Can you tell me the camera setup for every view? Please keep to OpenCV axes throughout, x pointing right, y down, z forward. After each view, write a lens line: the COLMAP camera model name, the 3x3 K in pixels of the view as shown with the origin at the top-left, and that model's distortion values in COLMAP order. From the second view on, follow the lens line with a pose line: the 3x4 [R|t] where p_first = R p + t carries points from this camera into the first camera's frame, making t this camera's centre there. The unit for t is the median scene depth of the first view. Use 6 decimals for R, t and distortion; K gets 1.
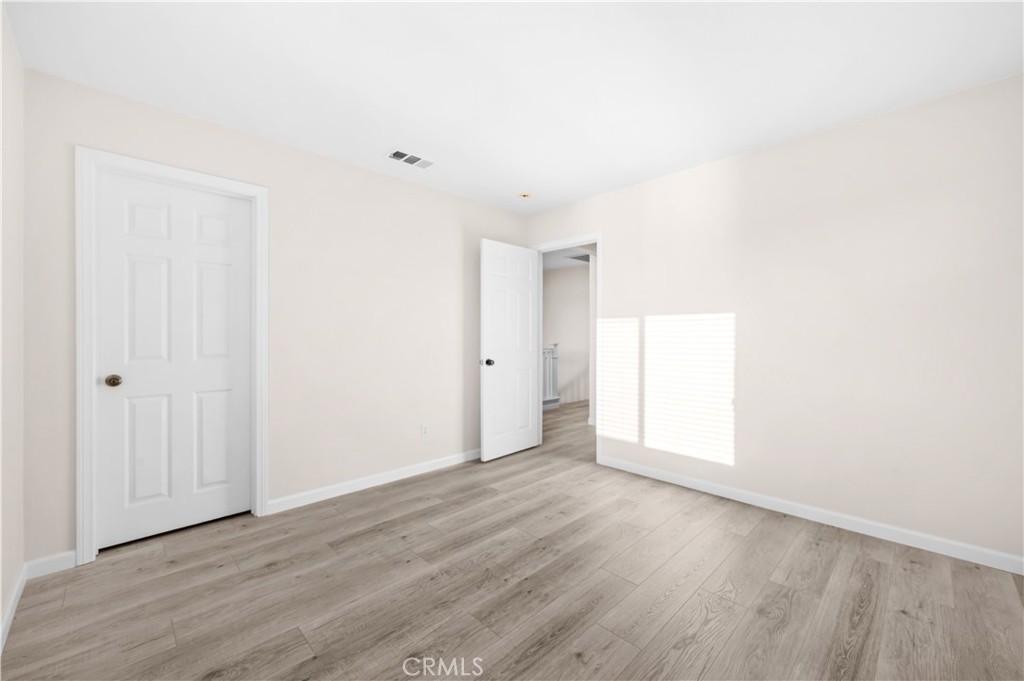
lens RADIAL K [[410.8, 0, 512.9], [0, 410.8, 337.6], [0, 0, 1]] dist [0.000168, 0.000009]
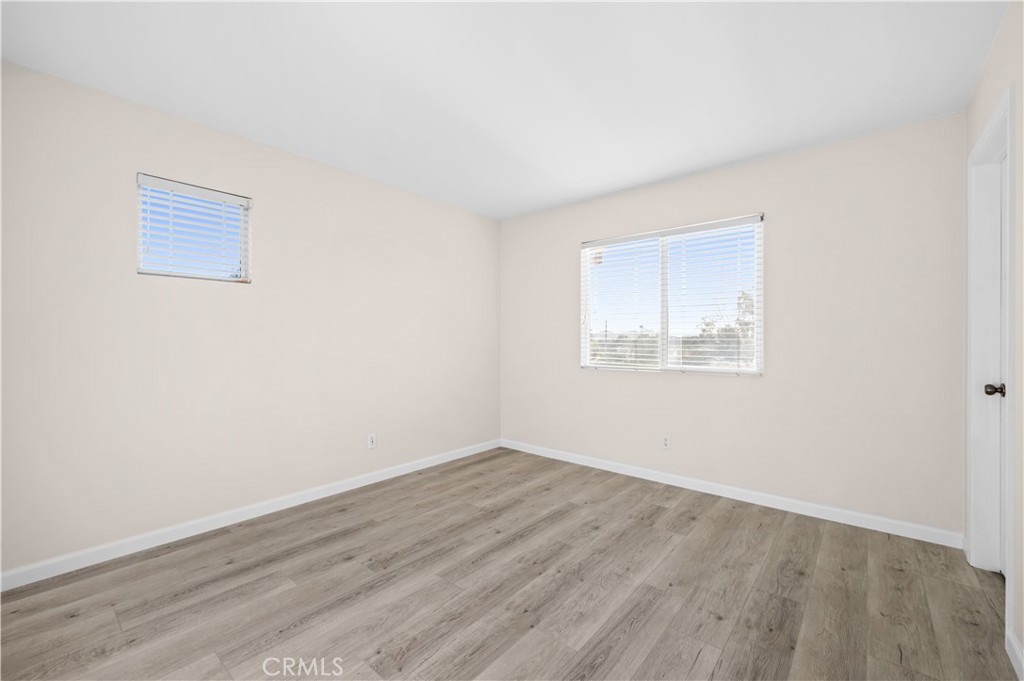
lens RADIAL K [[428.5, 0, 513.2], [0, 428.5, 348.1], [0, 0, 1]] dist [-0.001002, -0.000087]
pose [[-0.995386, -0.001556, -0.095935, 0.198366], [-0.004024, 0.999666, 0.025535, -0.007911], [0.095863, 0.025803, -0.995060, 1.995669]]
